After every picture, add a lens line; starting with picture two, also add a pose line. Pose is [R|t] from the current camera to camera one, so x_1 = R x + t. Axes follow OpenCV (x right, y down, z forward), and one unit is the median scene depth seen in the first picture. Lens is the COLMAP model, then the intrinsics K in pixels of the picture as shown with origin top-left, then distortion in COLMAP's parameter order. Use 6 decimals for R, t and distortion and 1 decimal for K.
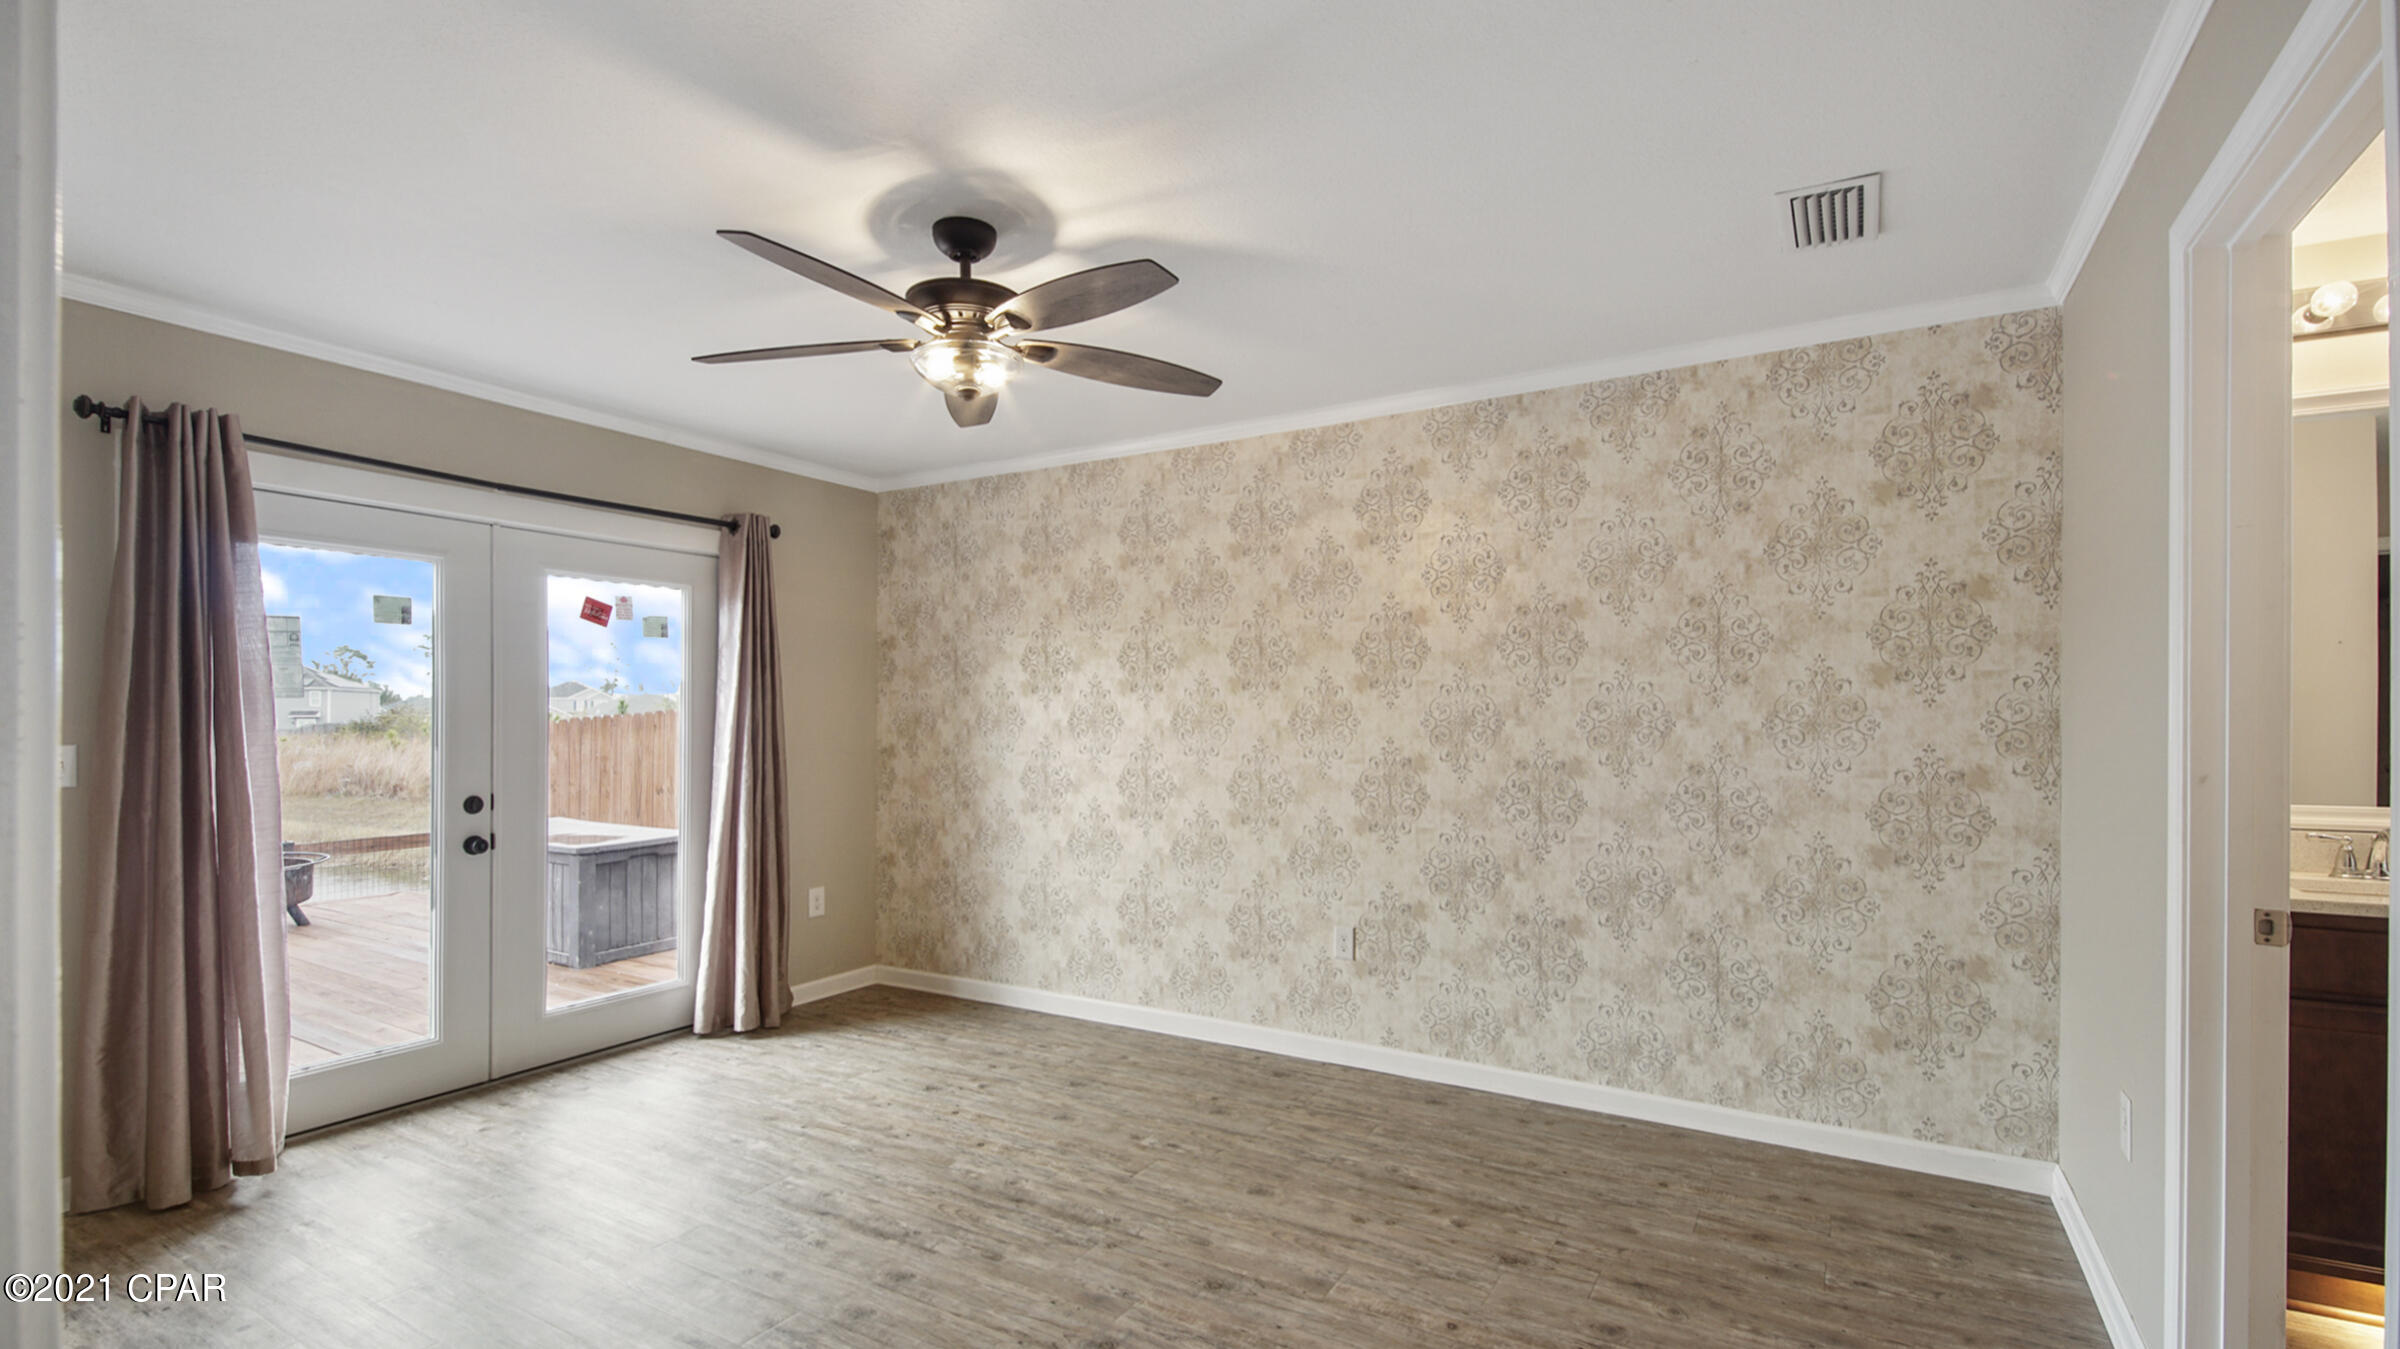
lens RADIAL K [[1057.9, 0, 1208.8], [0, 1057.9, 727.8], [0, 0, 1]] dist [0.025943, -0.009384]
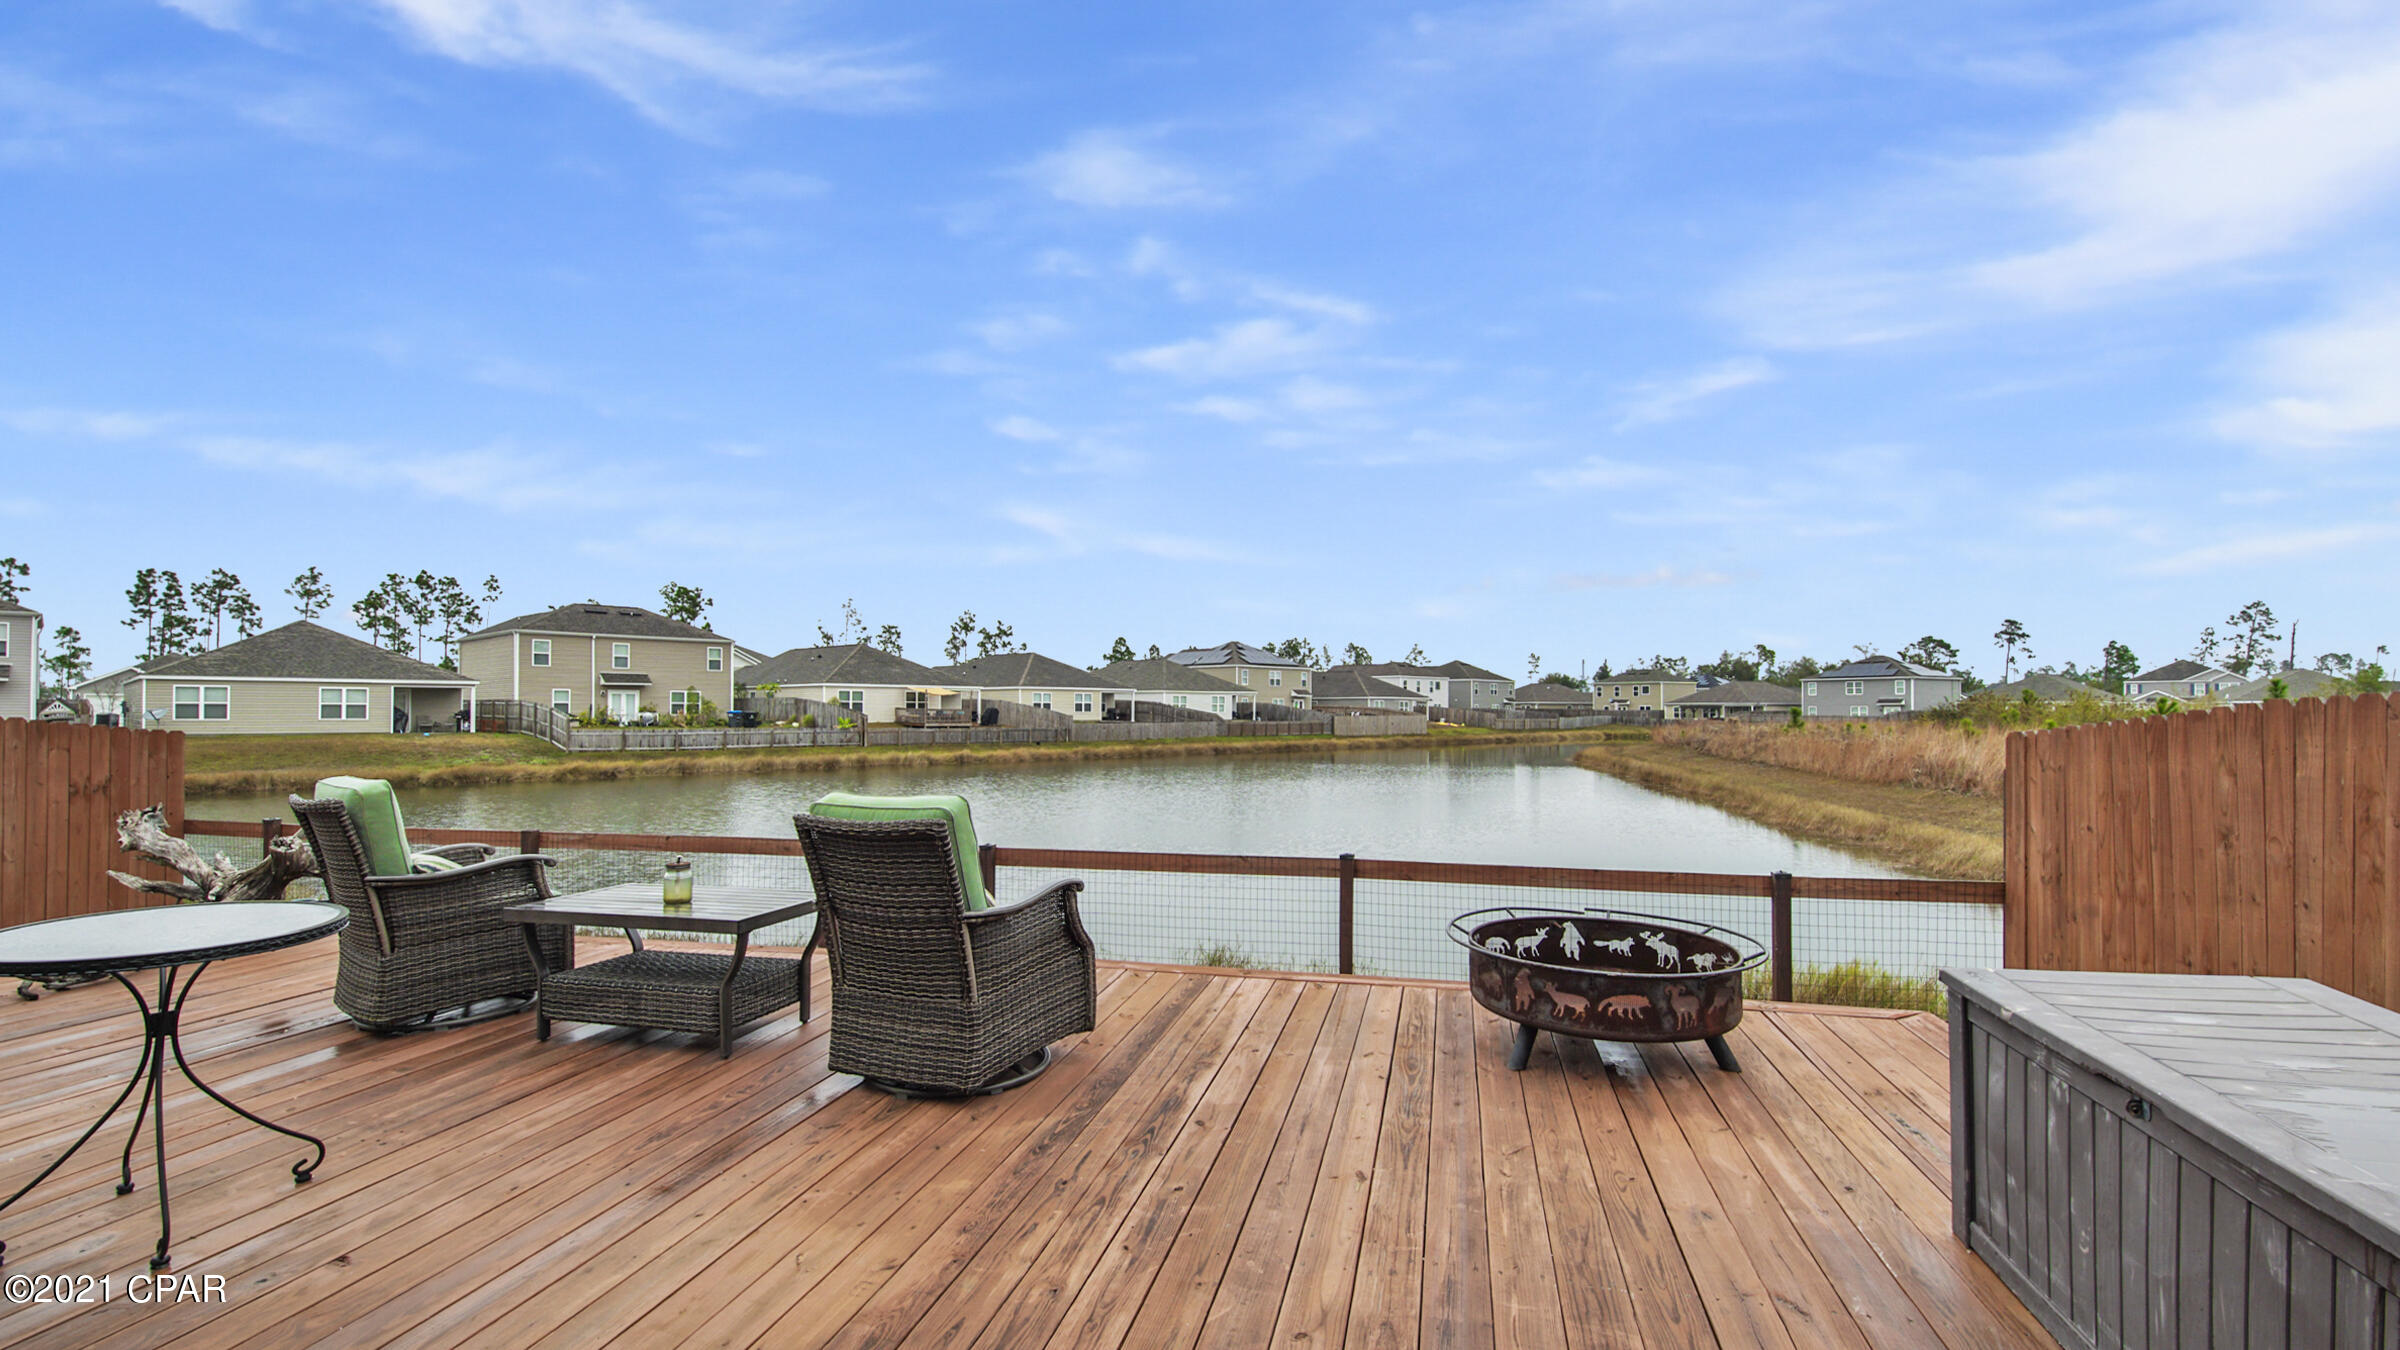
lens RADIAL K [[1057.9, 0, 1184.1], [0, 1057.9, 691.9], [0, 0, 1]] dist [0.025943, -0.009384]
pose [[0.278801, -0.016067, -0.960215, -0.598711], [-0.004771, 0.999825, -0.018115, -0.005709], [0.960337, 0.009632, 0.278675, 0.879804]]
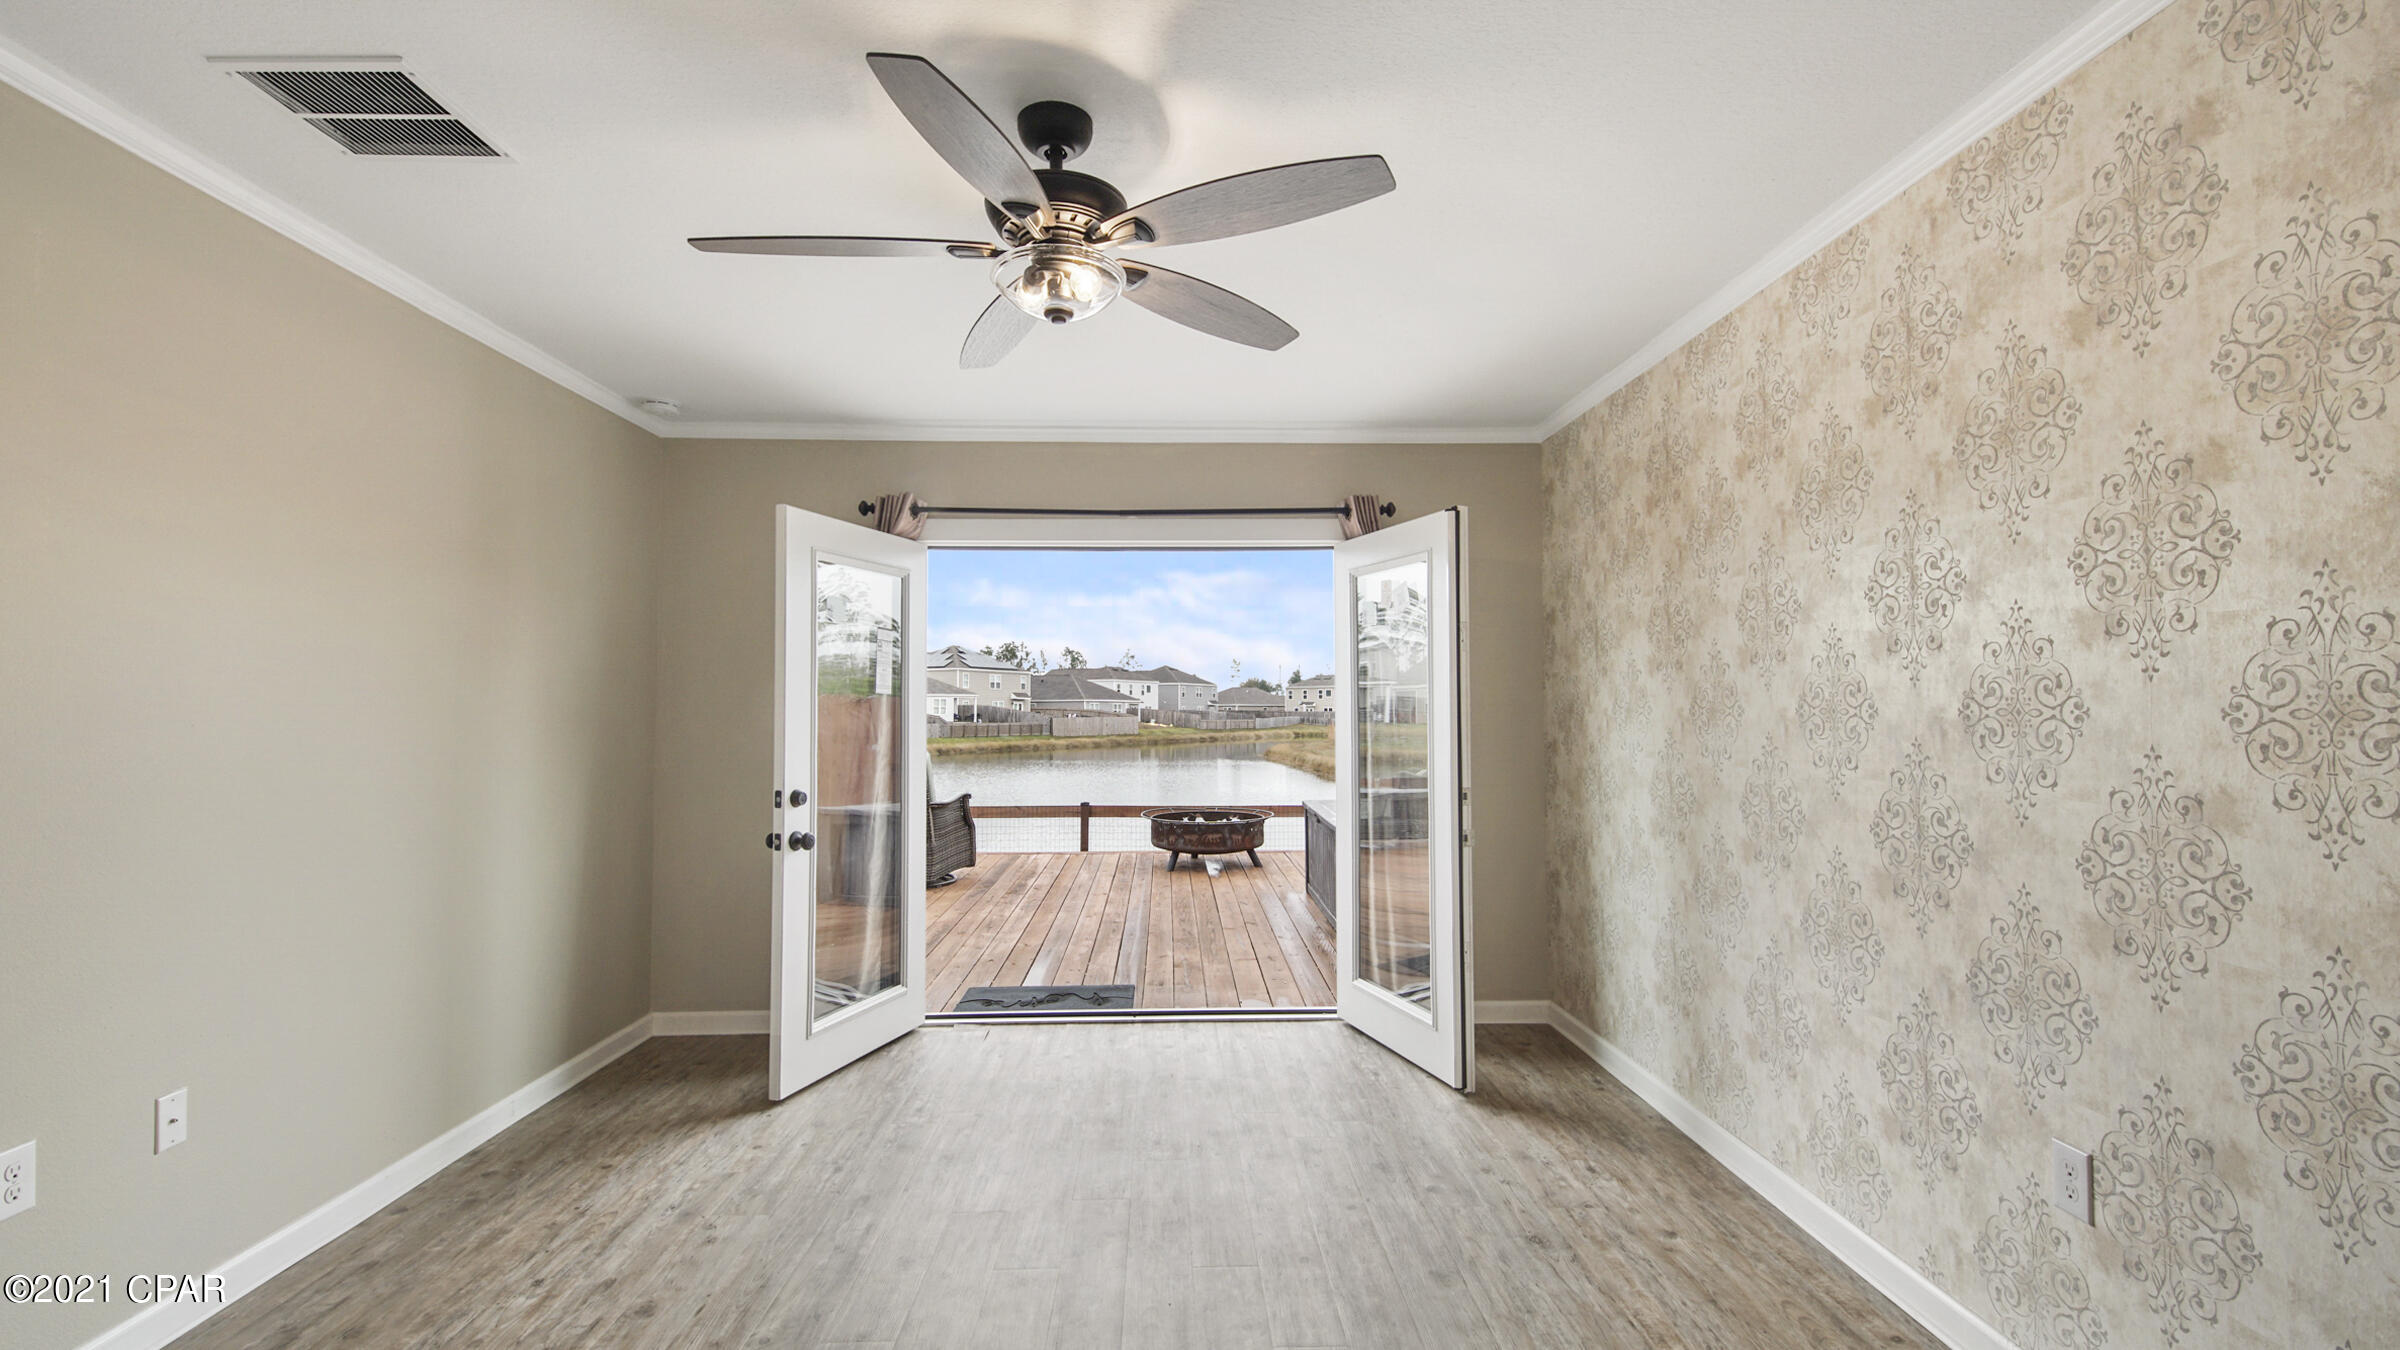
lens RADIAL K [[1057.9, 0, 1193.8], [0, 1057.9, 677.9], [0, 0, 1]] dist [0.025943, -0.009384]
pose [[0.530761, -0.027904, -0.847062, 0.311835], [-0.002120, 0.999411, -0.034251, -0.002944], [0.847519, 0.019975, 0.530389, 0.387921]]
